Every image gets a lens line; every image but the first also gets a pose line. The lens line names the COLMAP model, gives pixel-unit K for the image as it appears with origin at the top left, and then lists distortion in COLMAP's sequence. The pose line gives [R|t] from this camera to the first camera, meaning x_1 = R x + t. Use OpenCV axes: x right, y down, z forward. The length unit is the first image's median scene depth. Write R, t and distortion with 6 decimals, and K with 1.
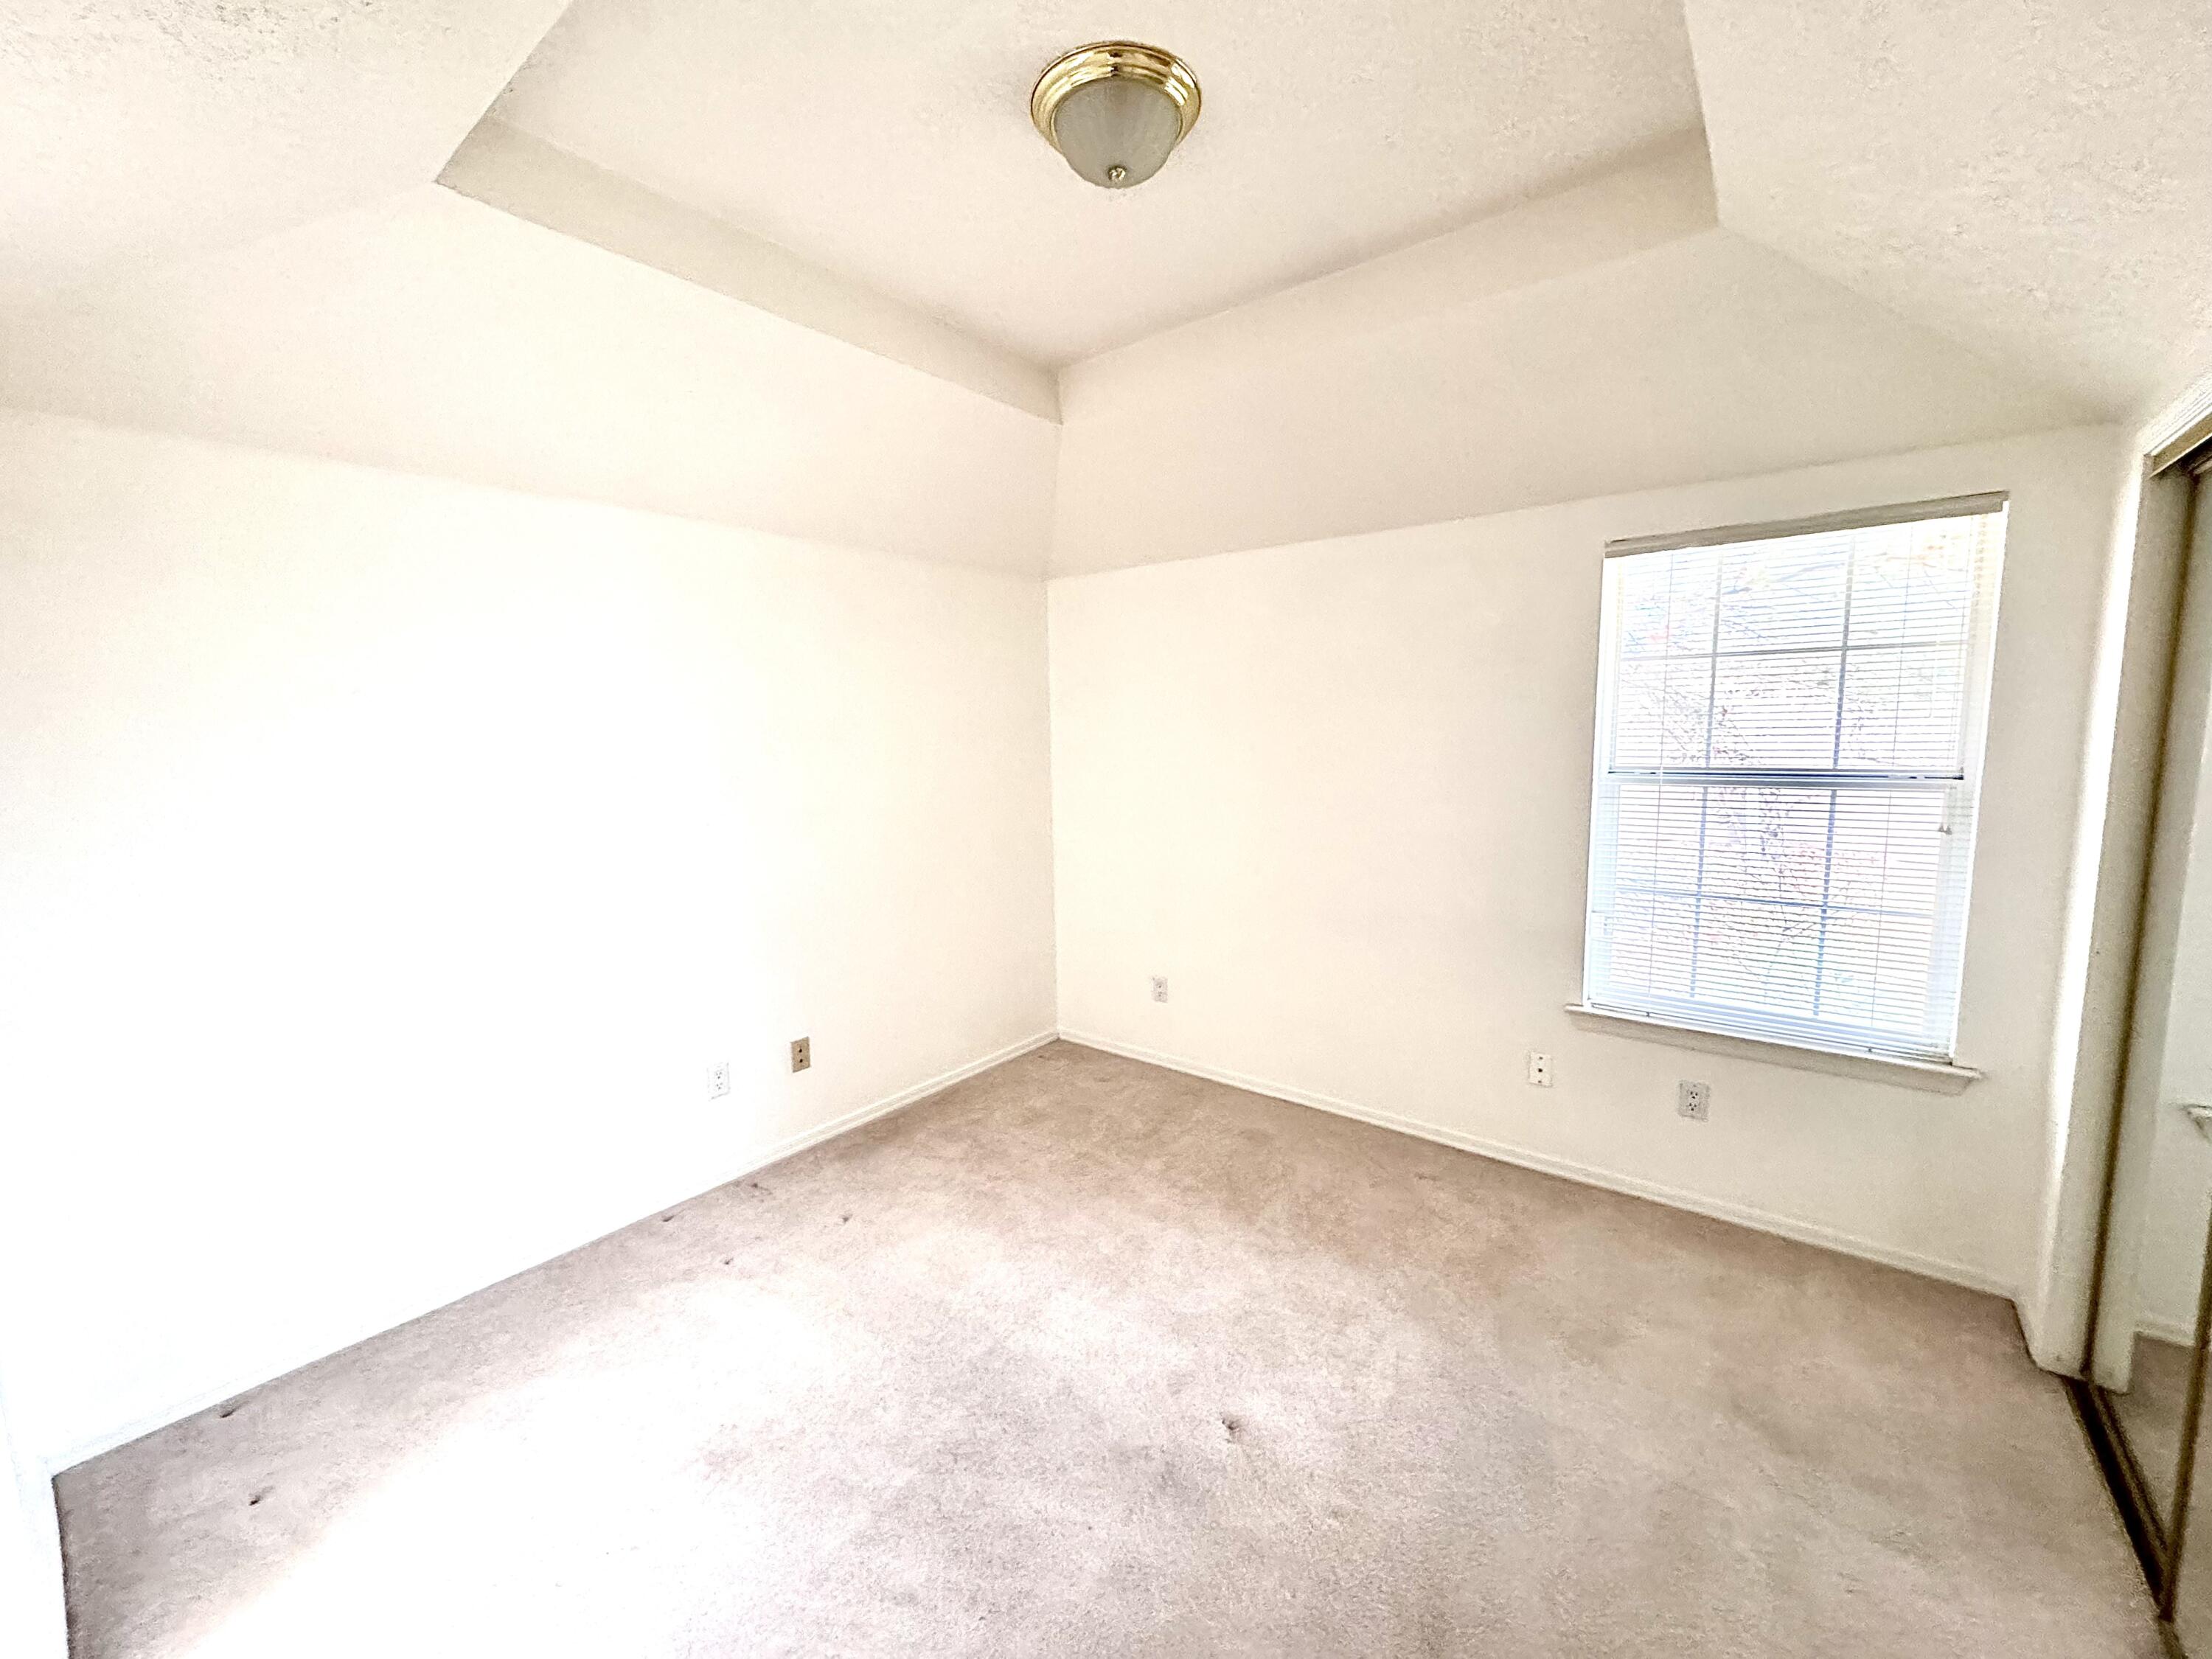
lens RADIAL K [[883.0, 0, 1106.8], [0, 883.0, 825.3], [0, 0, 1]] dist [-0.001230, 0.000182]
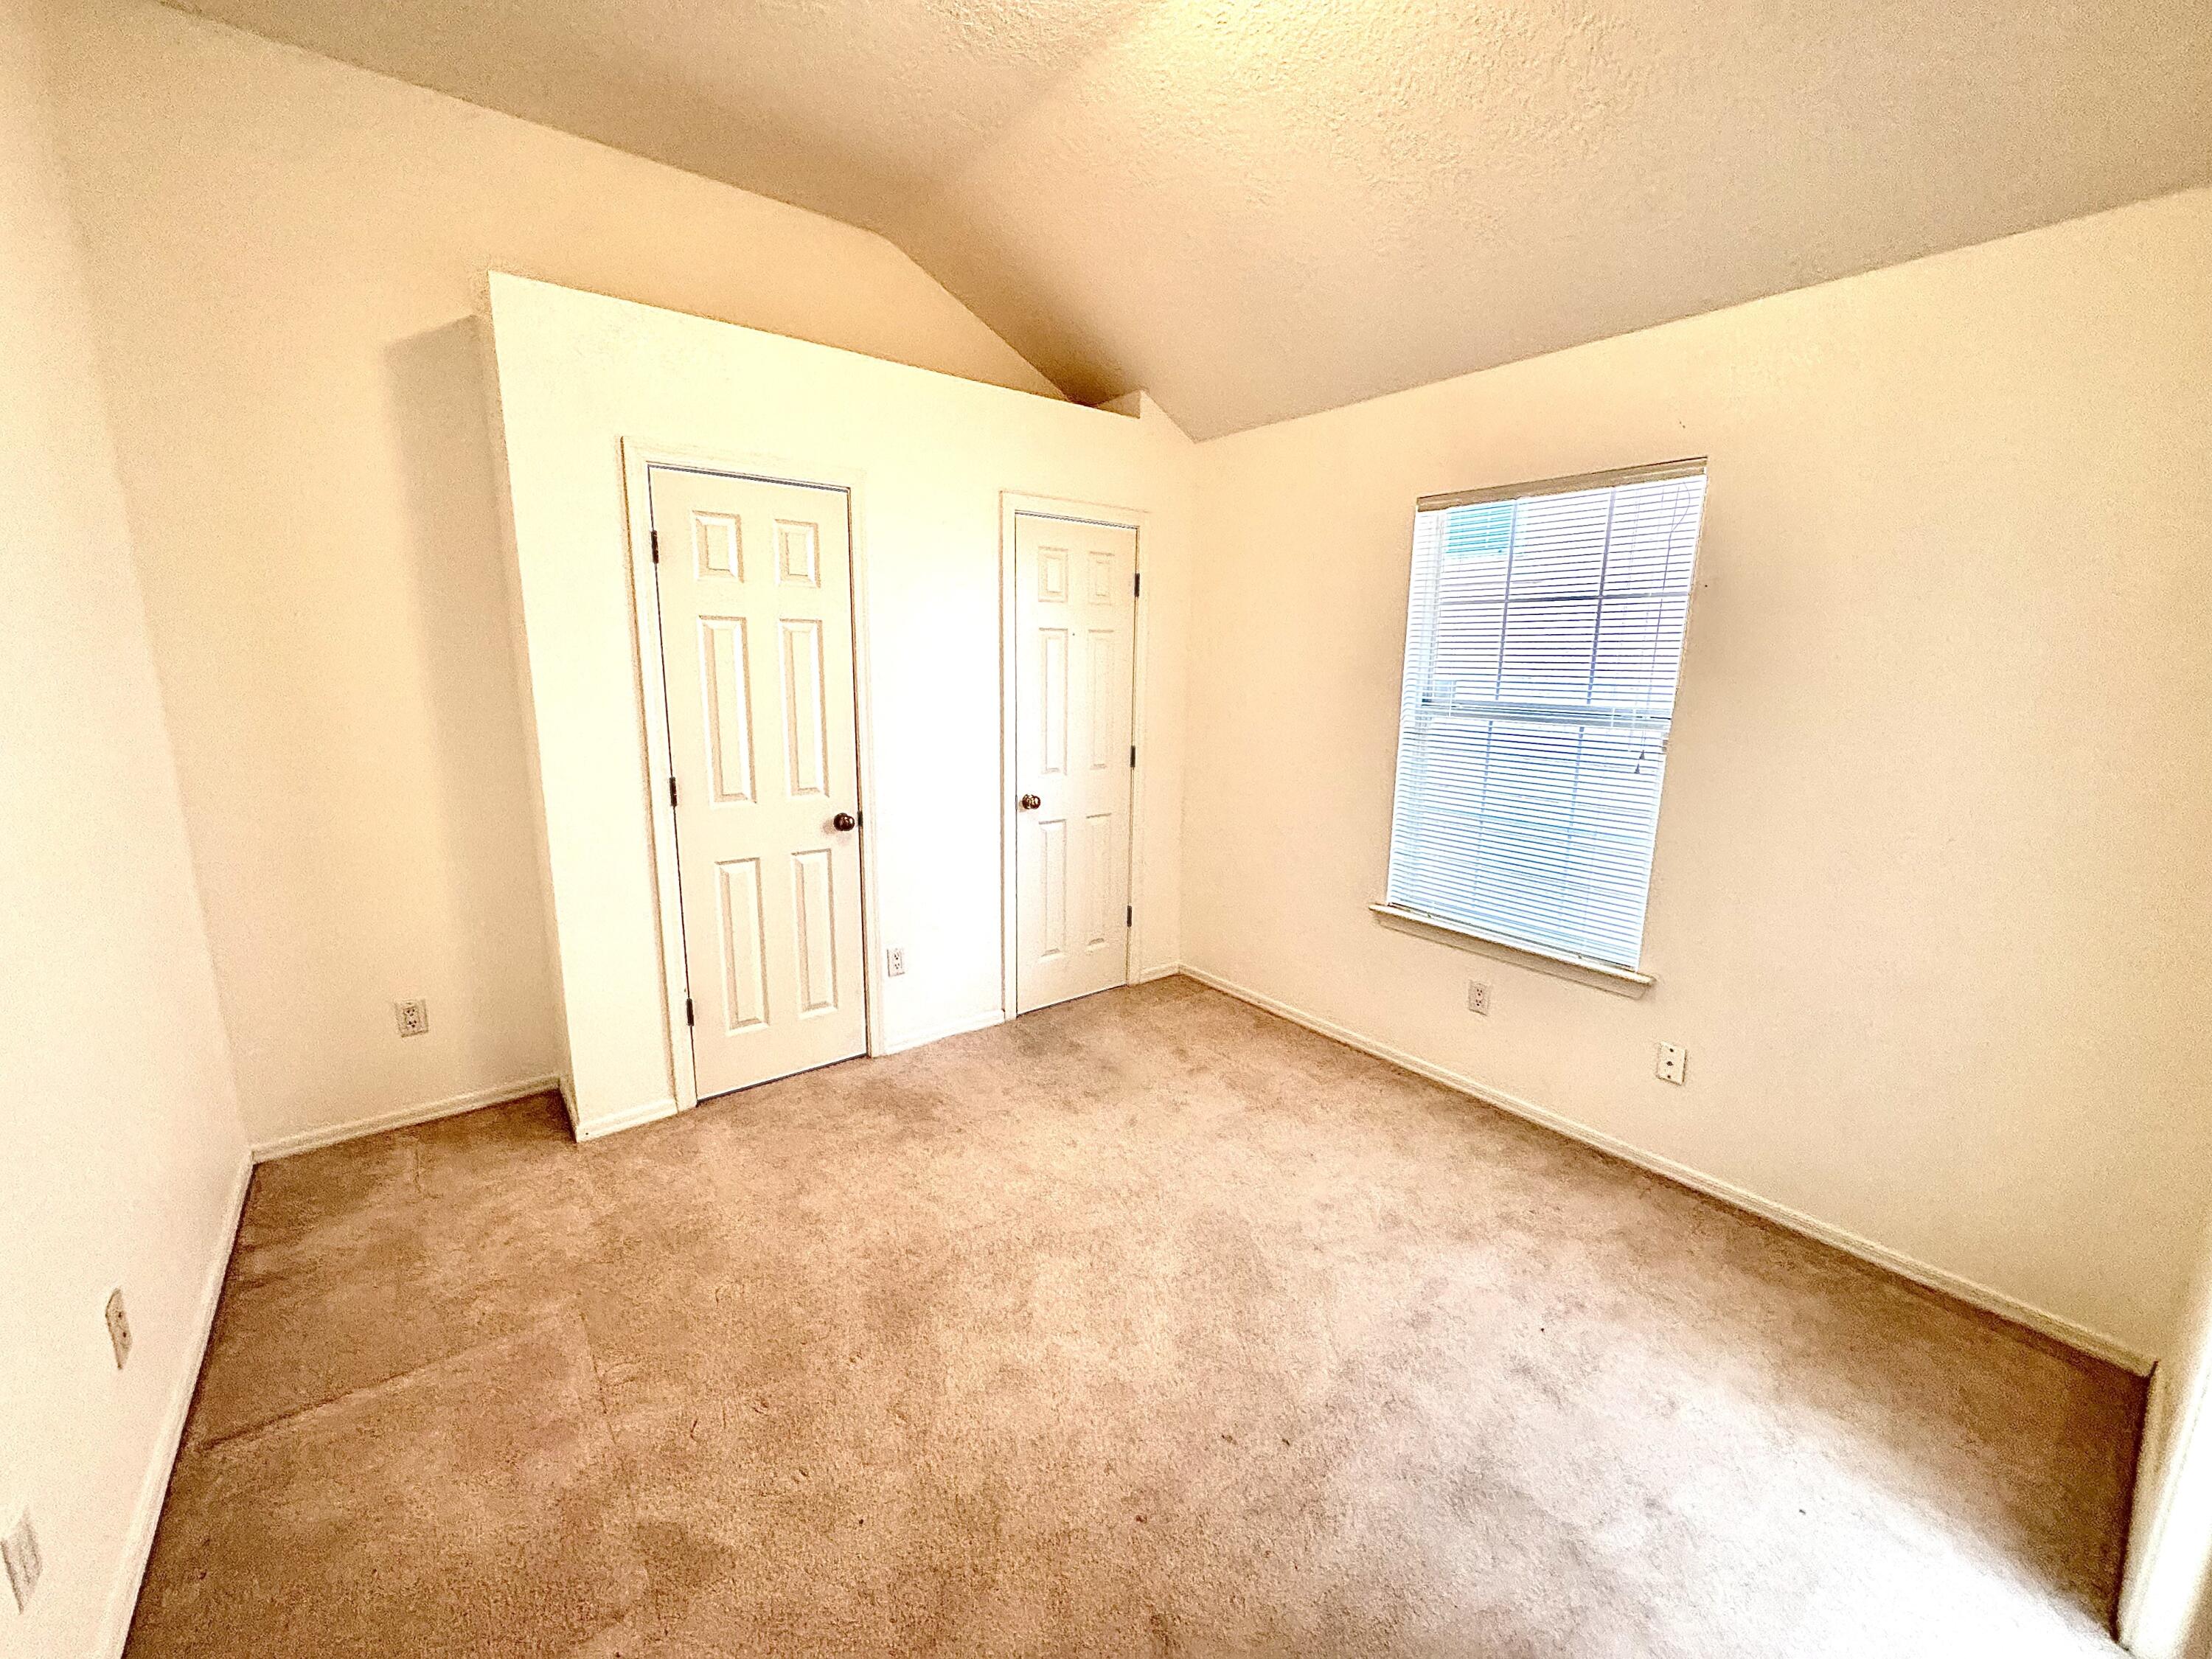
lens RADIAL K [[883.0, 0, 1106.8], [0, 883.0, 825.3], [0, 0, 1]] dist [-0.001230, 0.000182]
pose [[0.974491, 0.065427, -0.214678, 0.458688], [-0.046942, 0.994825, 0.090105, 0.011247], [0.219462, -0.077729, 0.972520, -0.214697]]
